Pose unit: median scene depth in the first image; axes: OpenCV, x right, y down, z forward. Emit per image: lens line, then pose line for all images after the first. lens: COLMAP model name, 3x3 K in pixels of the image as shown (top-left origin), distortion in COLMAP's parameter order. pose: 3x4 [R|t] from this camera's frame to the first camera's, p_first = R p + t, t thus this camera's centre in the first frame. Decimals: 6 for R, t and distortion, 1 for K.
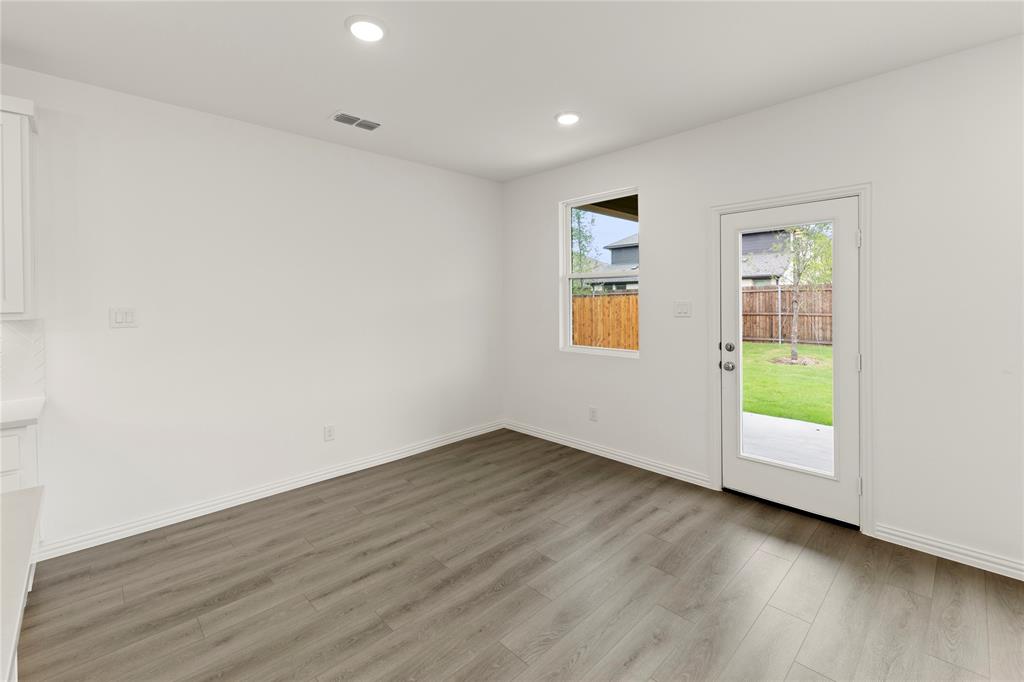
lens RADIAL K [[468.9, 0, 511.7], [0, 468.9, 300.7], [0, 0, 1]] dist [0.001150, 0.000033]
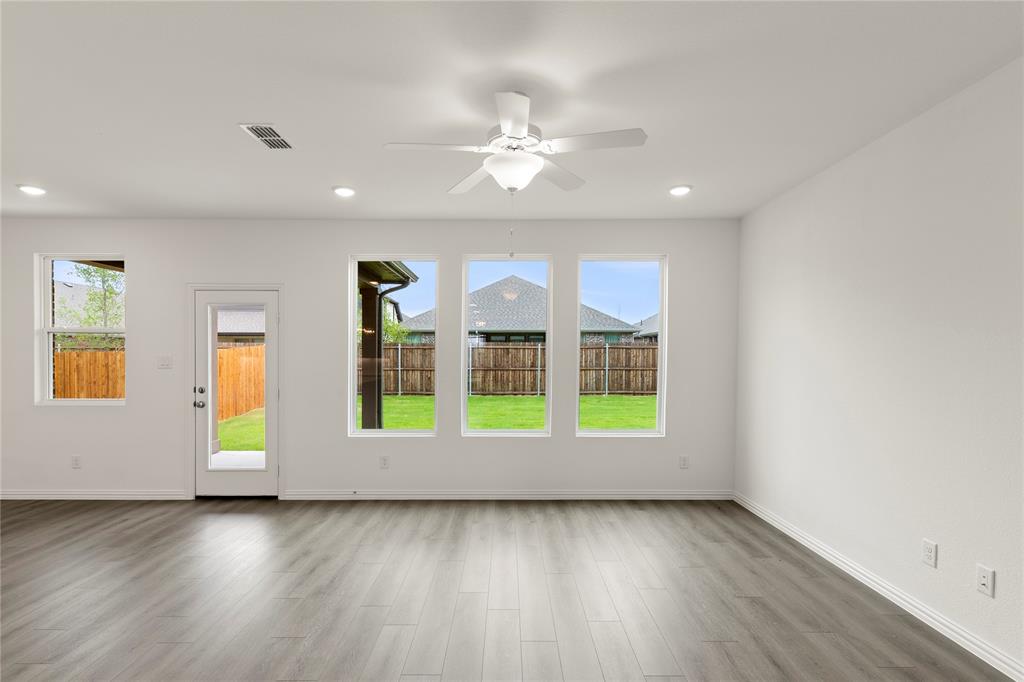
lens RADIAL K [[491.8, 0, 510.9], [0, 491.8, 360.1], [0, 0, 1]] dist [-0.001604, -0.000718]
pose [[0.679826, 0.002157, 0.733370, 0.036139], [-0.007536, 0.999963, 0.004045, 0.001145], [-0.733335, -0.008277, 0.679817, -0.587830]]
